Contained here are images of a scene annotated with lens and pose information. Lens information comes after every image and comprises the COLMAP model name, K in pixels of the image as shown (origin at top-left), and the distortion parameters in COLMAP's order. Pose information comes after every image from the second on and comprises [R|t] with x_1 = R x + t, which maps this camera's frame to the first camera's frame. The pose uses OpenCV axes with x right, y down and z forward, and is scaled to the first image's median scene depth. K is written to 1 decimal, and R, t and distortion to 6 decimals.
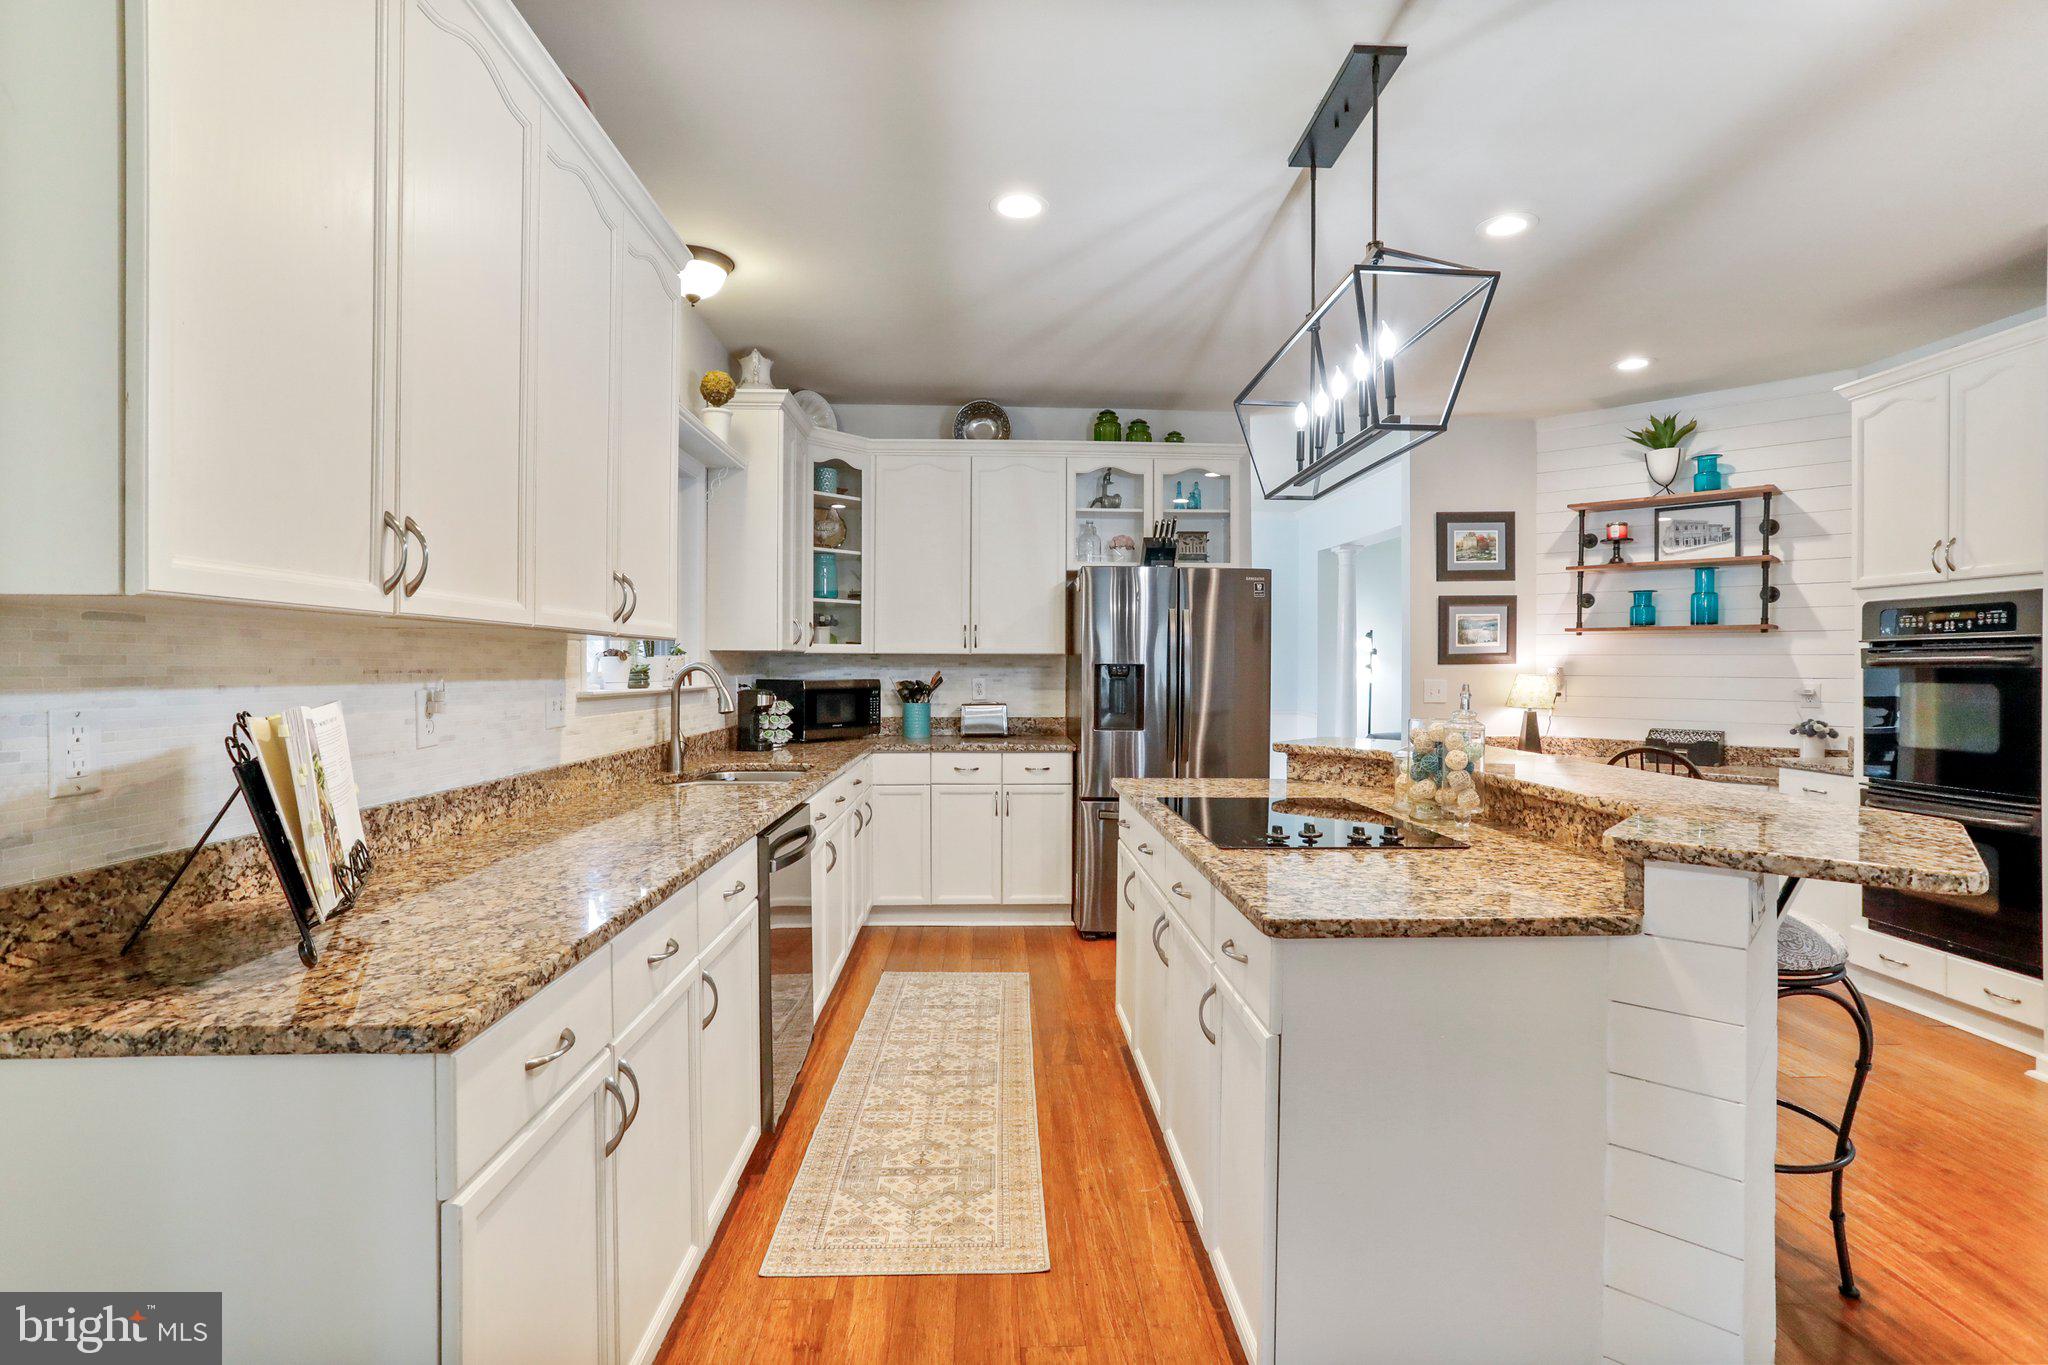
lens RADIAL K [[1017.6, 0, 1021.5], [0, 1017.6, 671.4], [0, 0, 1]] dist [-0.037282, 0.005254]
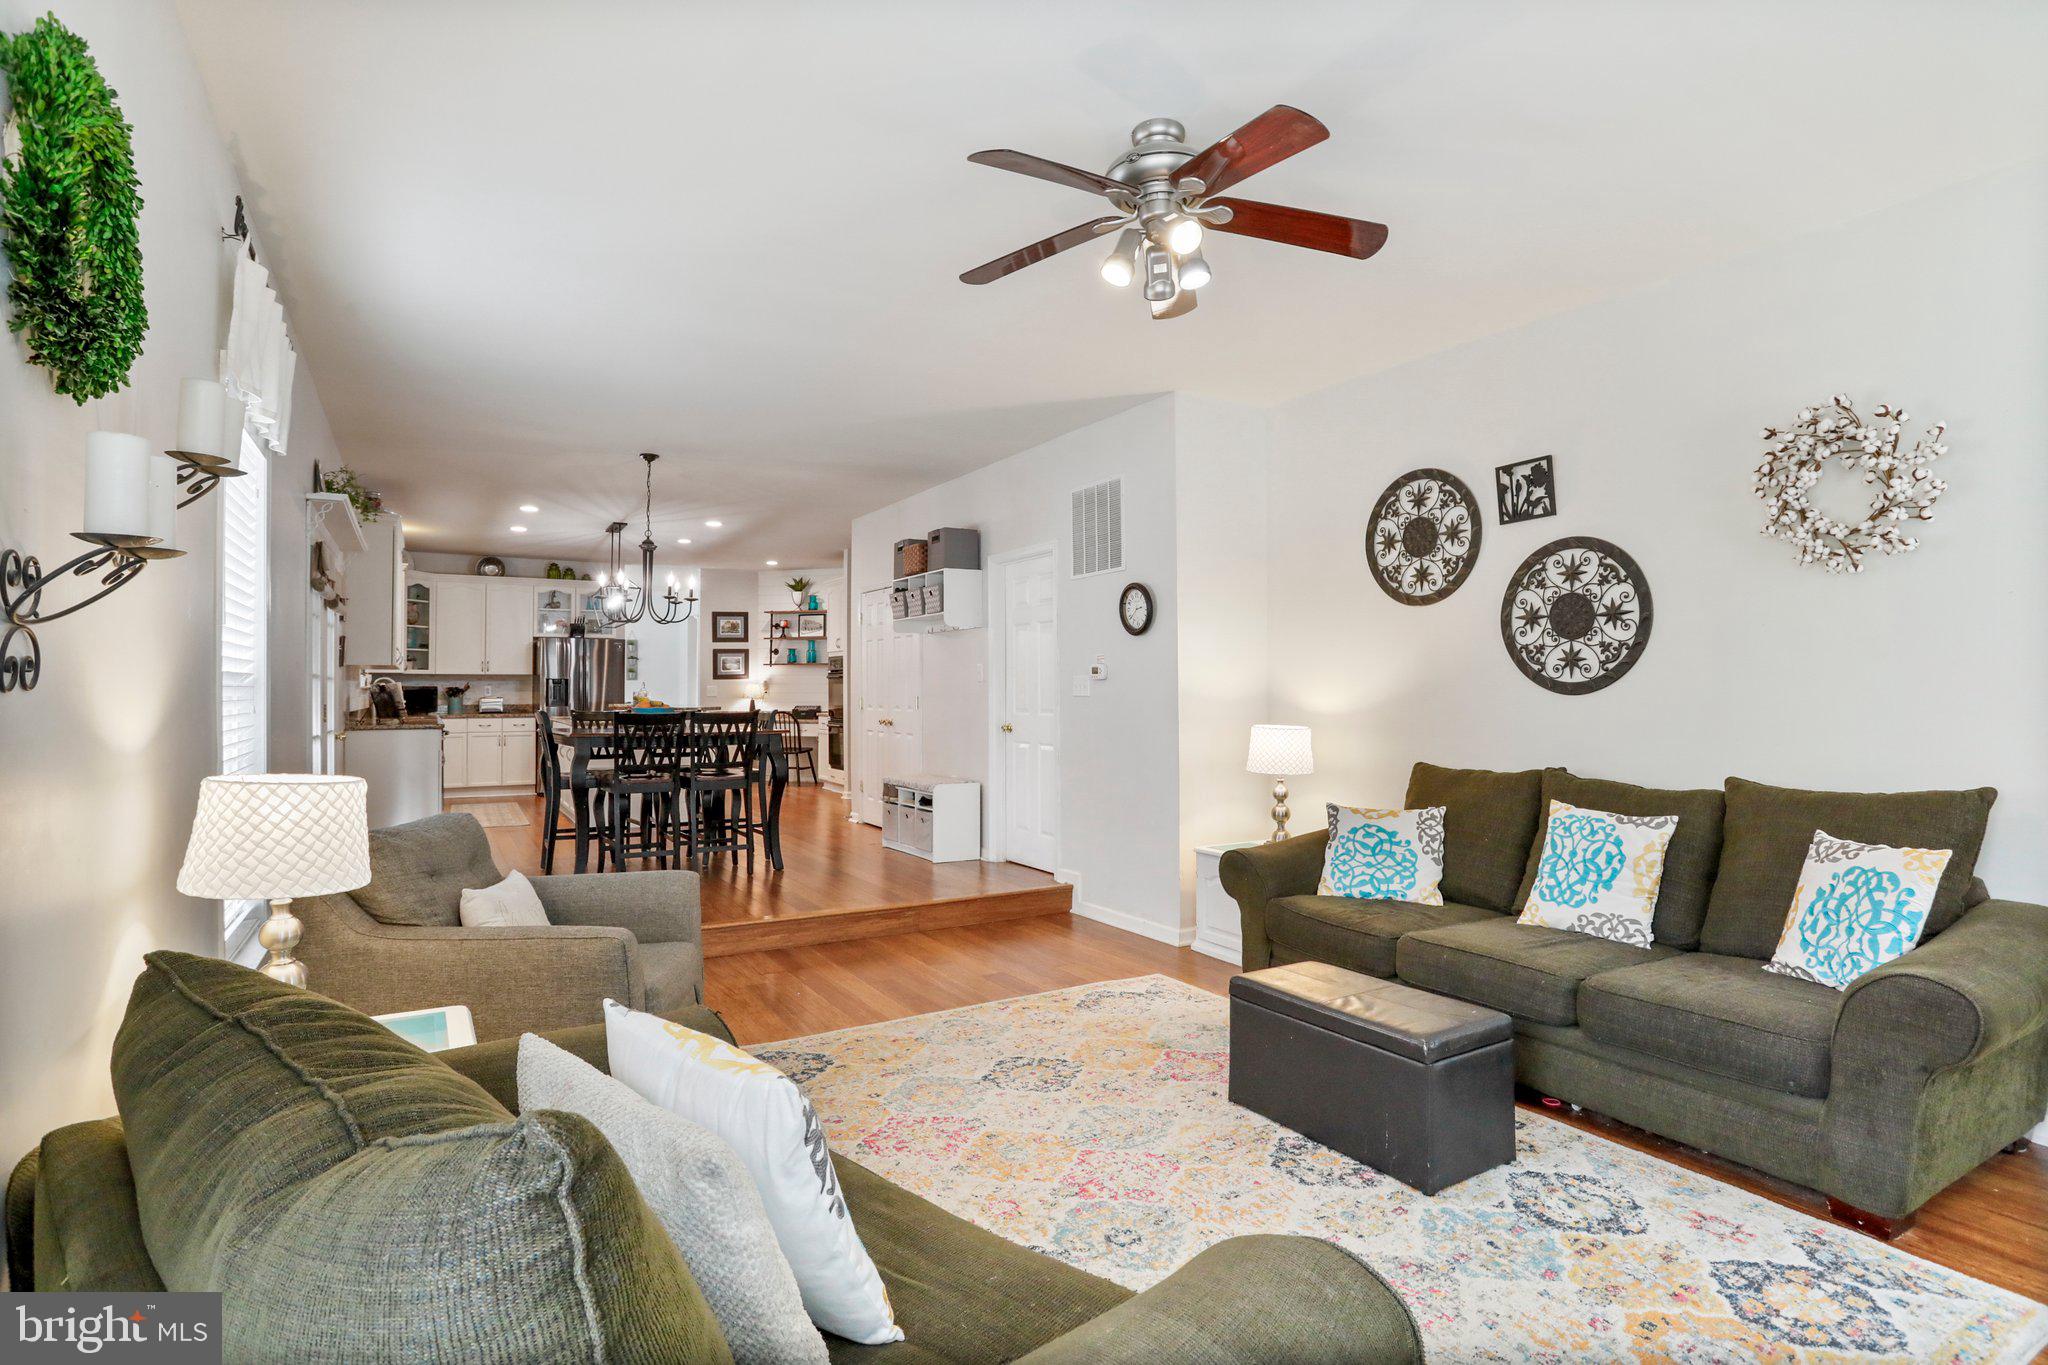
lens RADIAL K [[988.2, 0, 1004.3], [0, 988.2, 664.7], [0, 0, 1]] dist [-0.023652, 0.001217]
pose [[0.871885, 0.004644, 0.489690, -0.106856], [0.009919, 0.999582, -0.027139, 0.029169], [-0.489611, 0.028519, 0.871474, -1.342556]]
